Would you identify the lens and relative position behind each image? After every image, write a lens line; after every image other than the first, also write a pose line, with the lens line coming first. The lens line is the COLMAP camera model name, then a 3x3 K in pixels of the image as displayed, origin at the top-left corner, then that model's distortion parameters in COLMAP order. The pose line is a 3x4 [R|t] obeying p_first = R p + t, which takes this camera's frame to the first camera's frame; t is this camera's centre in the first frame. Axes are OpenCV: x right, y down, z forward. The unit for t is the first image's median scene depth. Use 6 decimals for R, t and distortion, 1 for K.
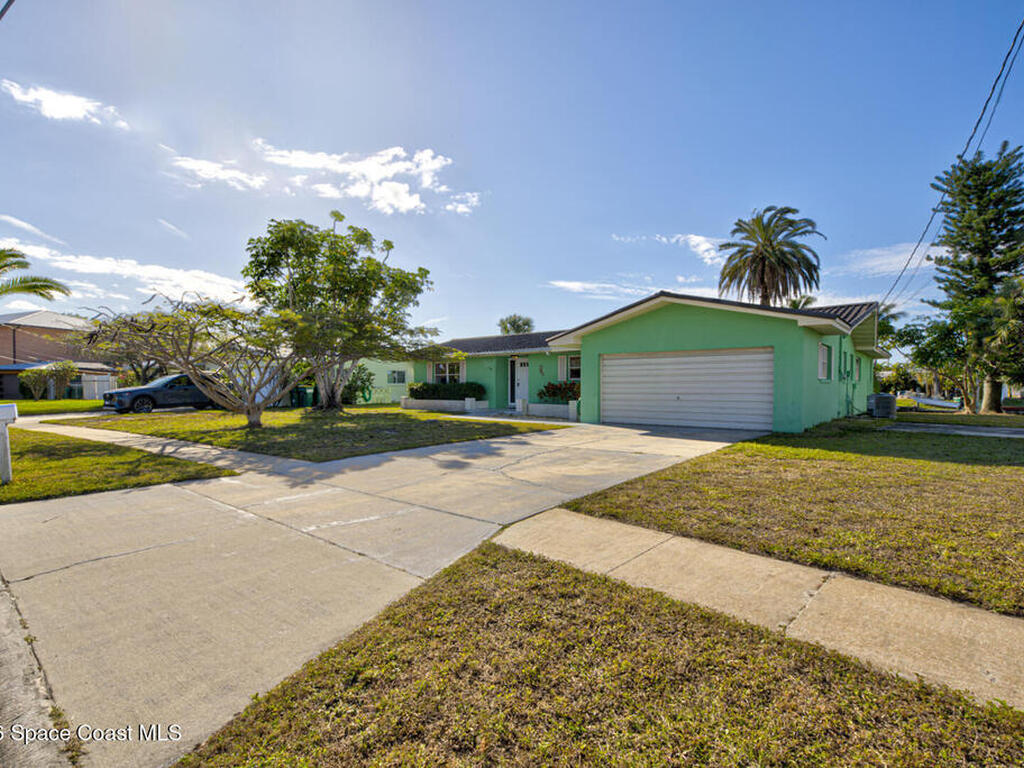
lens RADIAL K [[510.3, 0, 513.1], [0, 510.3, 397.3], [0, 0, 1]] dist [0.004134, 0.000785]
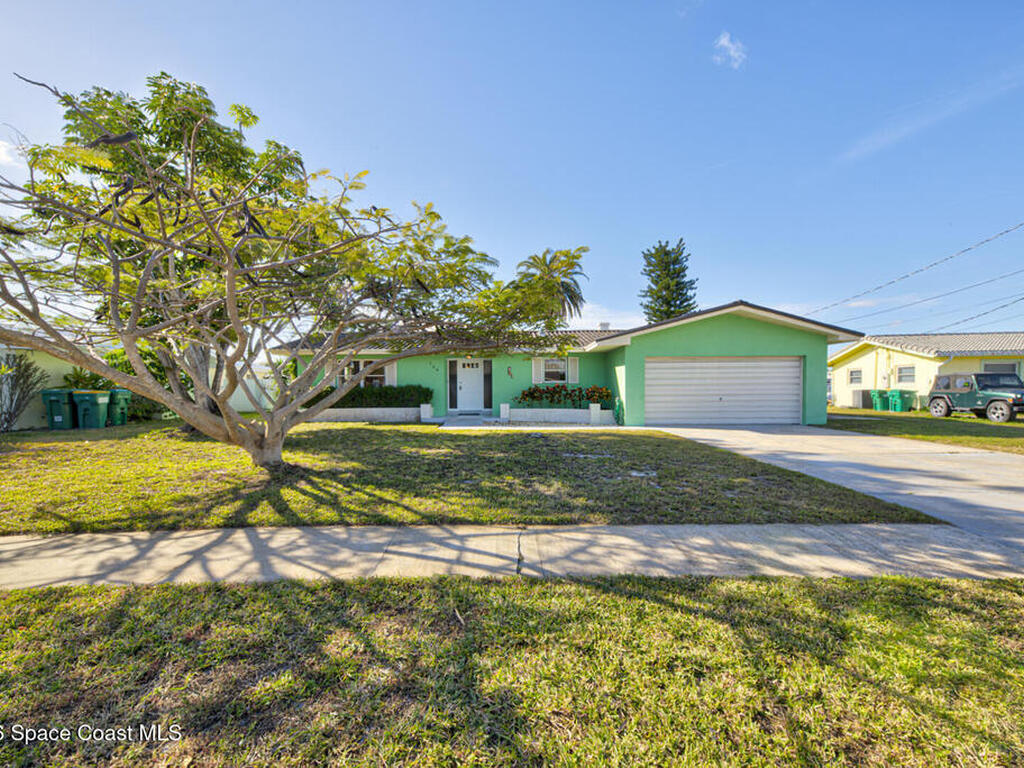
lens RADIAL K [[422.3, 0, 512.0], [0, 422.3, 384.0], [0, 0, 1]] dist [0.000412, 0.000060]
pose [[0.783864, -0.000654, 0.620933, -0.409182], [0.020145, 0.999500, -0.024379, -0.012380], [-0.620606, 0.031619, 0.783485, 0.385920]]
